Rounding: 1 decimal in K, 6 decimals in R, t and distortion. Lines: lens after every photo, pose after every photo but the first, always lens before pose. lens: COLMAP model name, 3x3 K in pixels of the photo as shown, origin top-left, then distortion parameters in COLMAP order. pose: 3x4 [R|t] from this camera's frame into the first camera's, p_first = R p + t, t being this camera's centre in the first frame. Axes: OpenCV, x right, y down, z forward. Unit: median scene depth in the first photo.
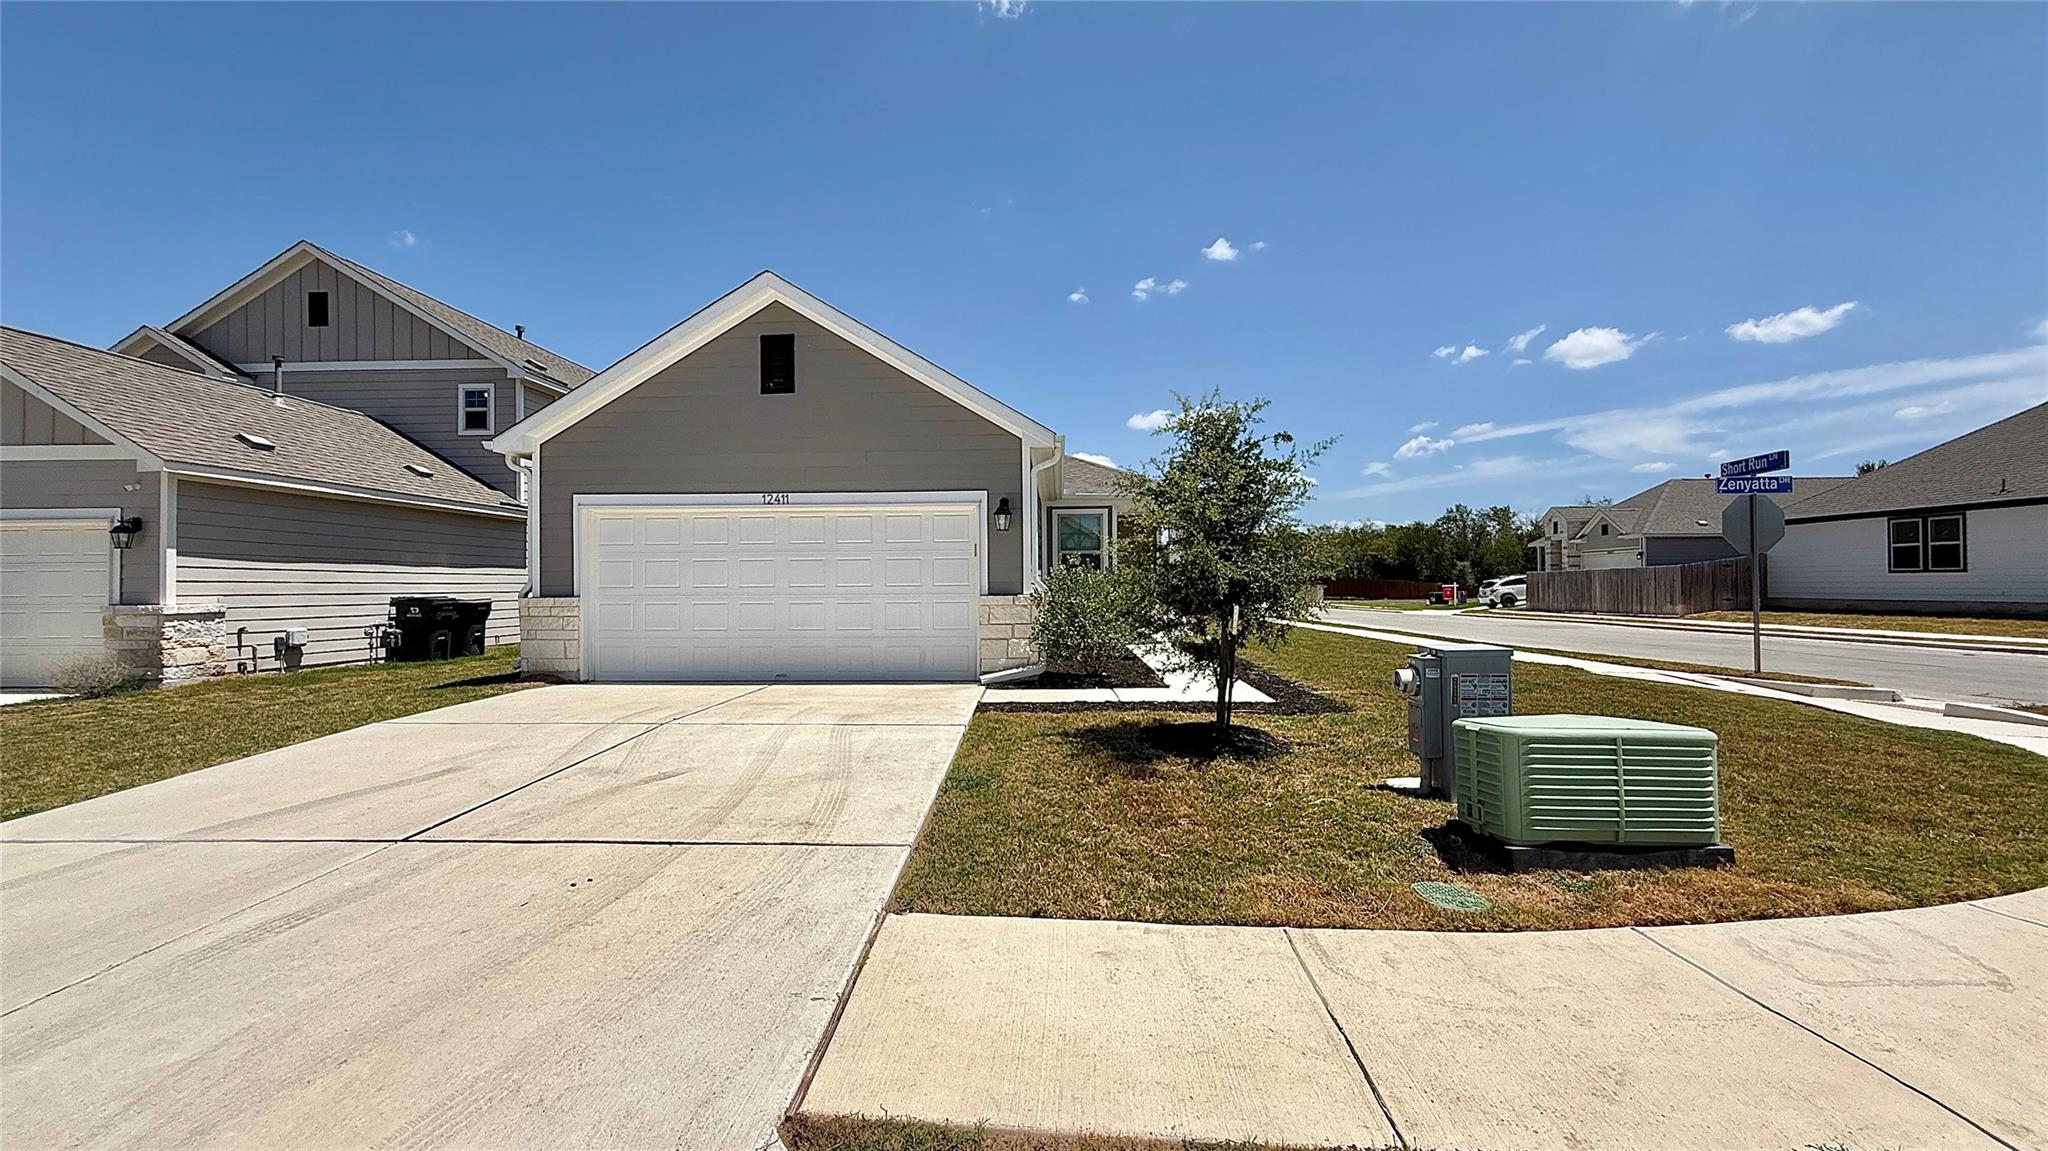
lens RADIAL K [[820.5, 0, 1002.8], [0, 820.5, 575.1], [0, 0, 1]] dist [0.000635, 0.000106]
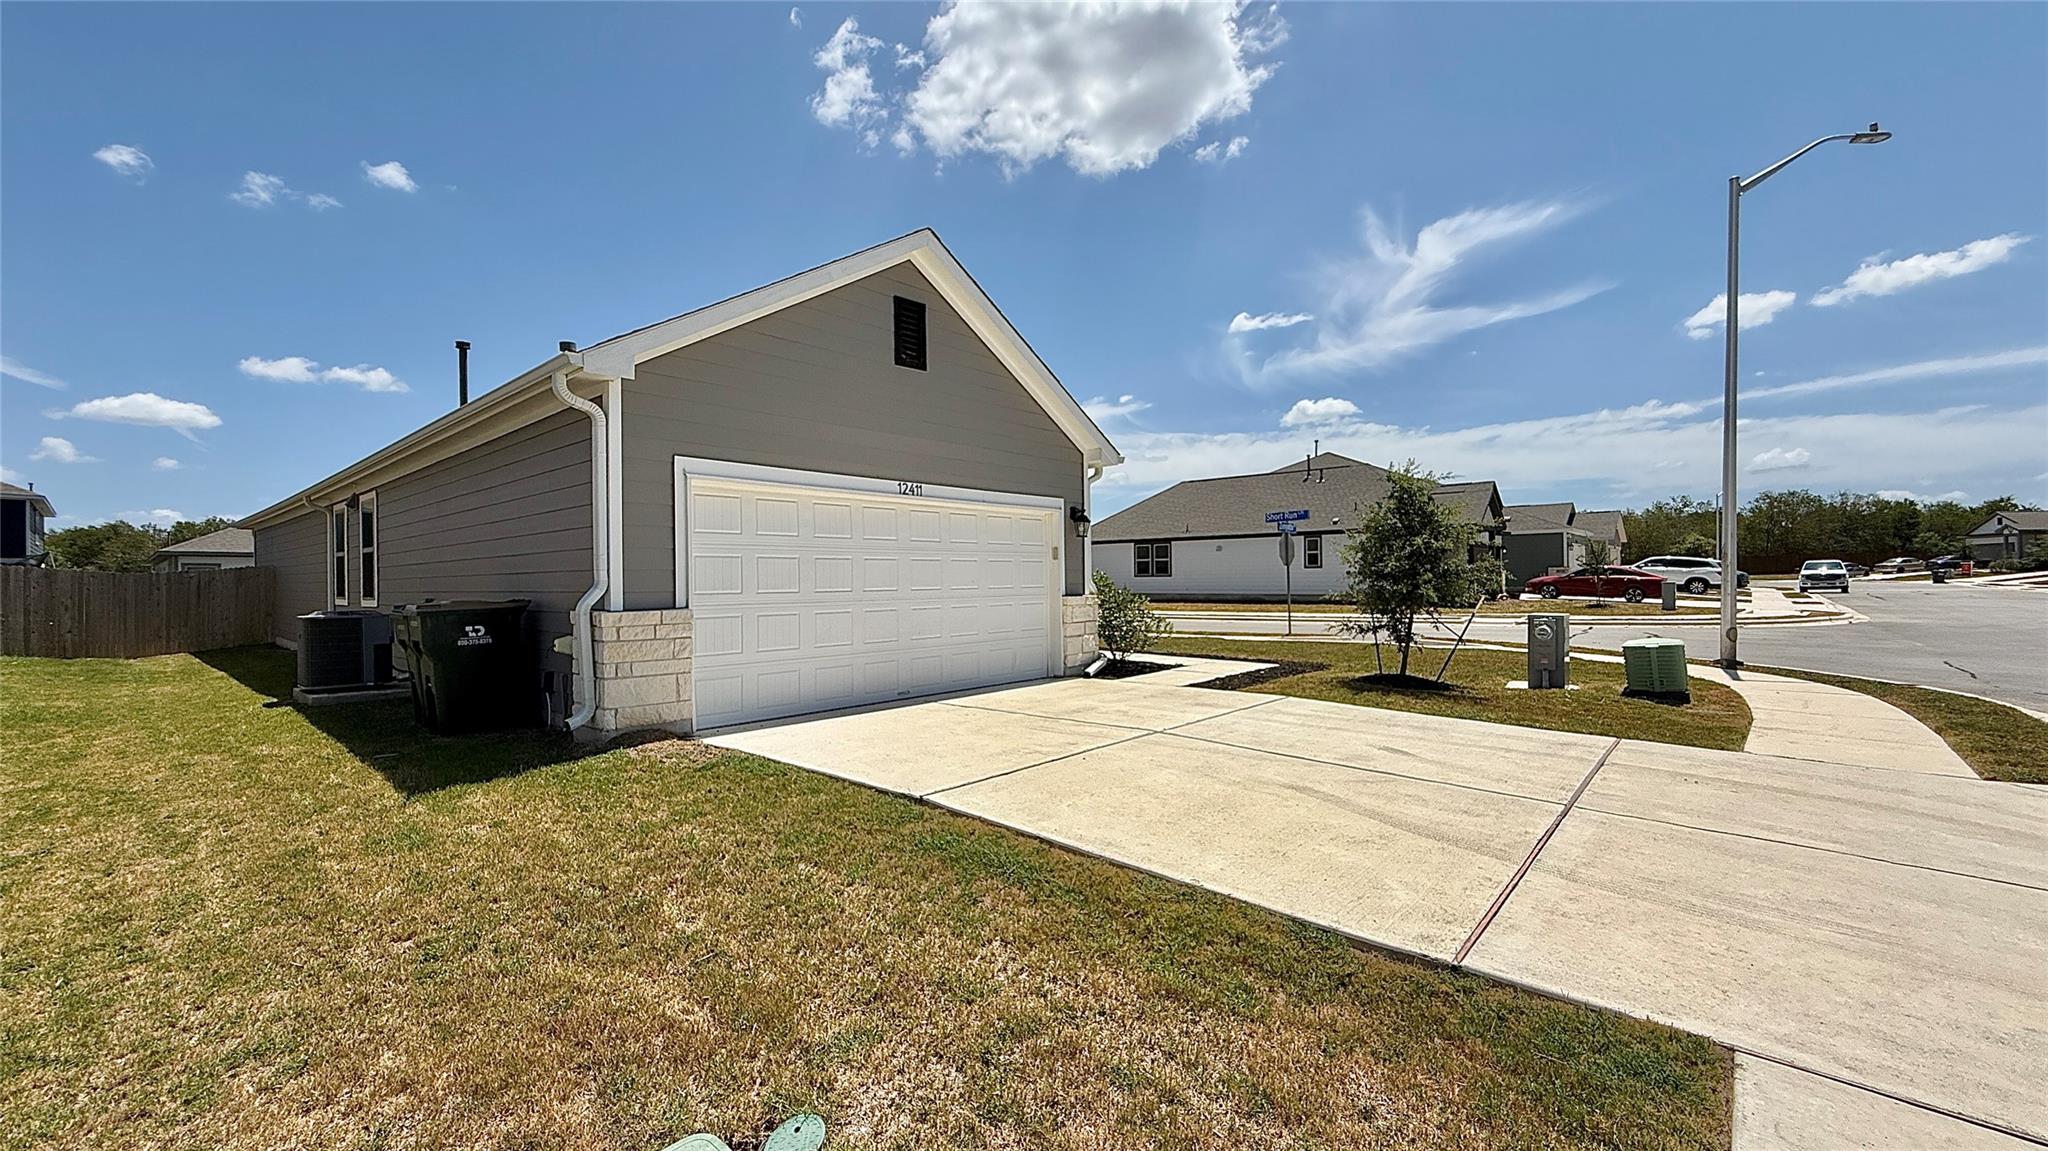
lens RADIAL K [[864.3, 0, 982.6], [0, 864.3, 579.8], [0, 0, 1]] dist [0.021180, 0.000145]
pose [[0.617366, -0.001235, 0.786675, -0.934610], [0.002094, 0.999998, -0.000073, 0.003494], [-0.786673, 0.001692, 0.617367, 0.369081]]
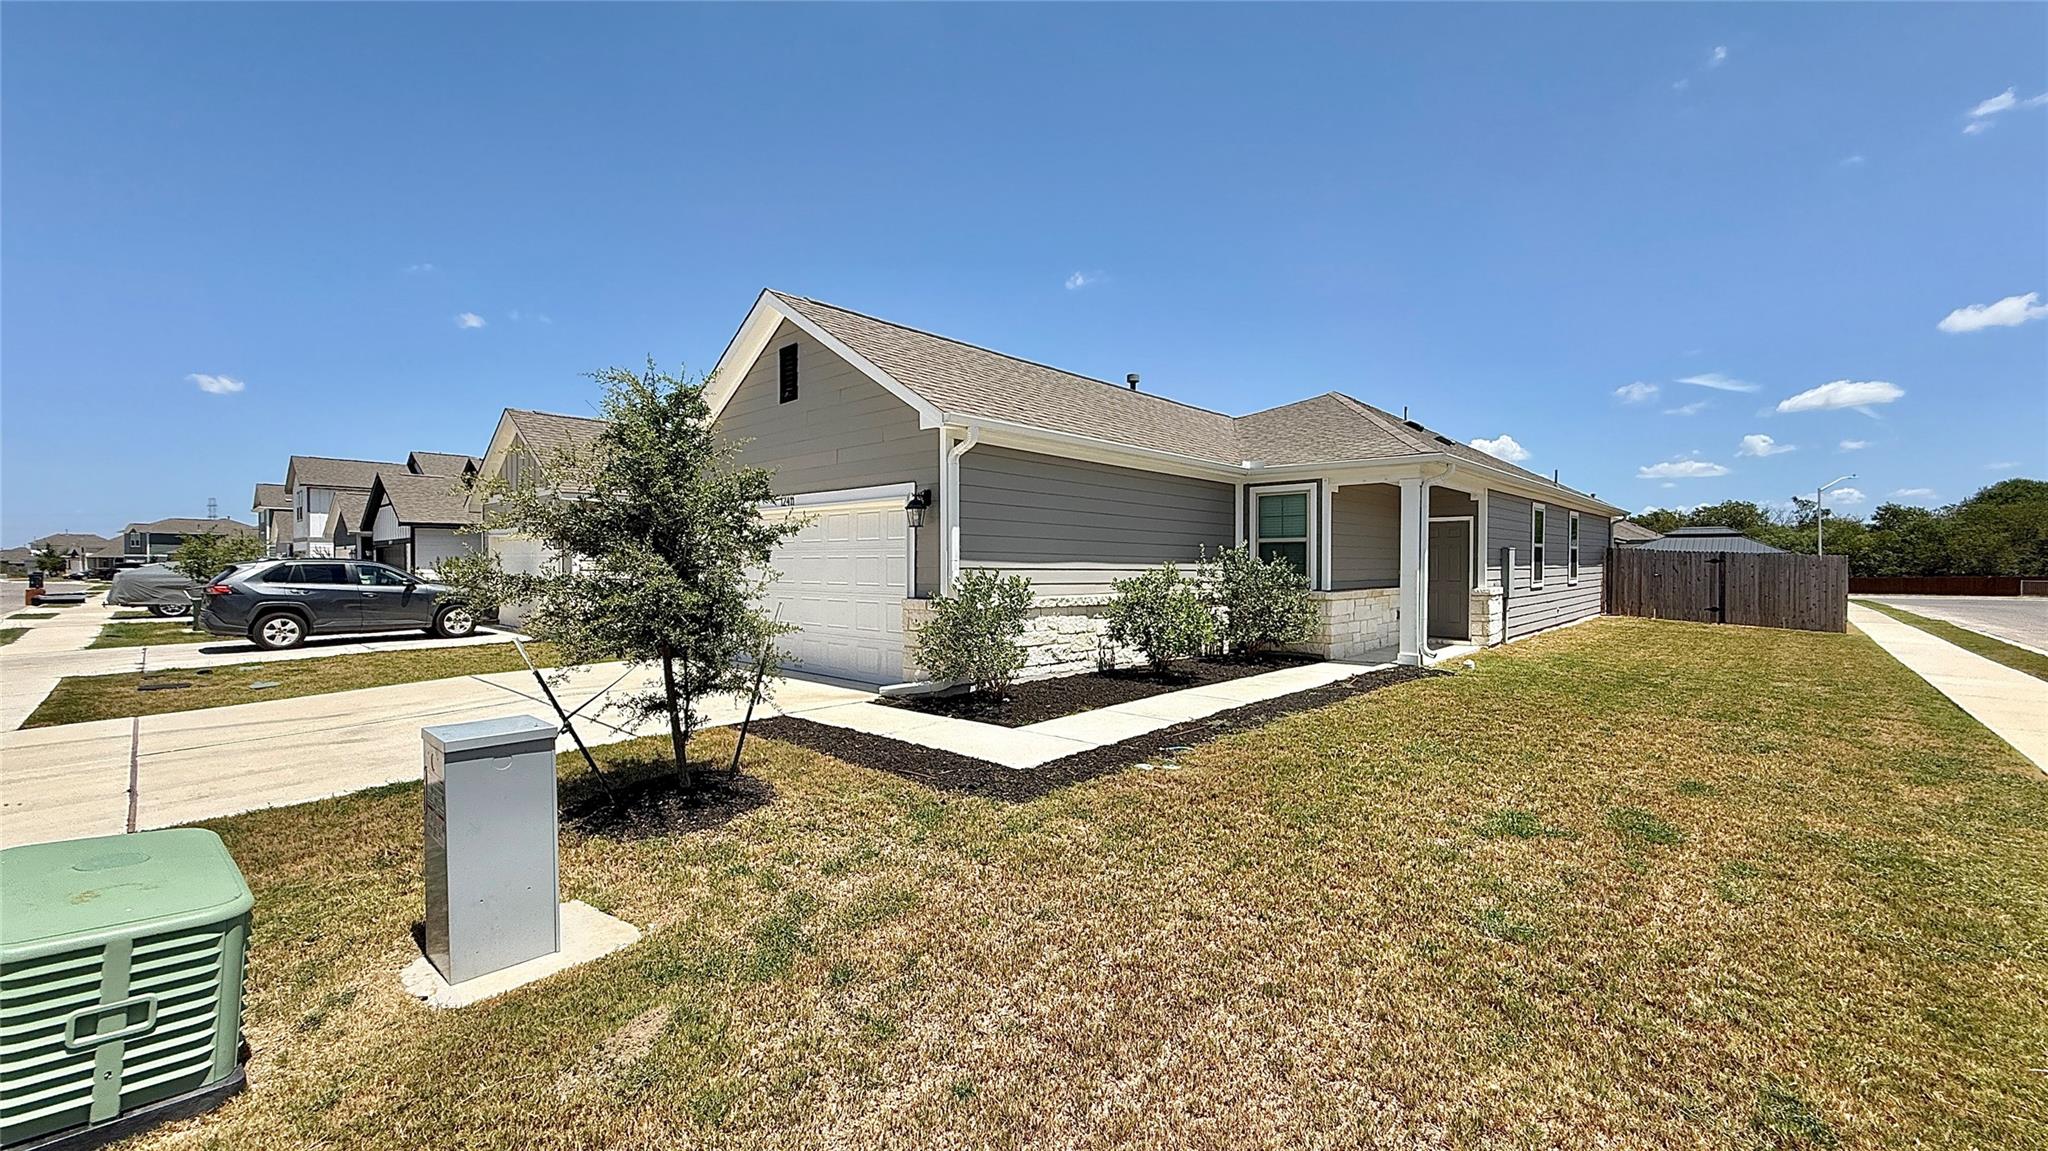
lens RADIAL K [[820.5, 0, 1002.8], [0, 820.5, 575.1], [0, 0, 1]] dist [0.000635, 0.000106]
pose [[0.755343, 0.010943, -0.655239, 0.621369], [0.000304, 0.999855, 0.017049, -0.015260], [0.655330, -0.013077, 0.755229, 0.372163]]
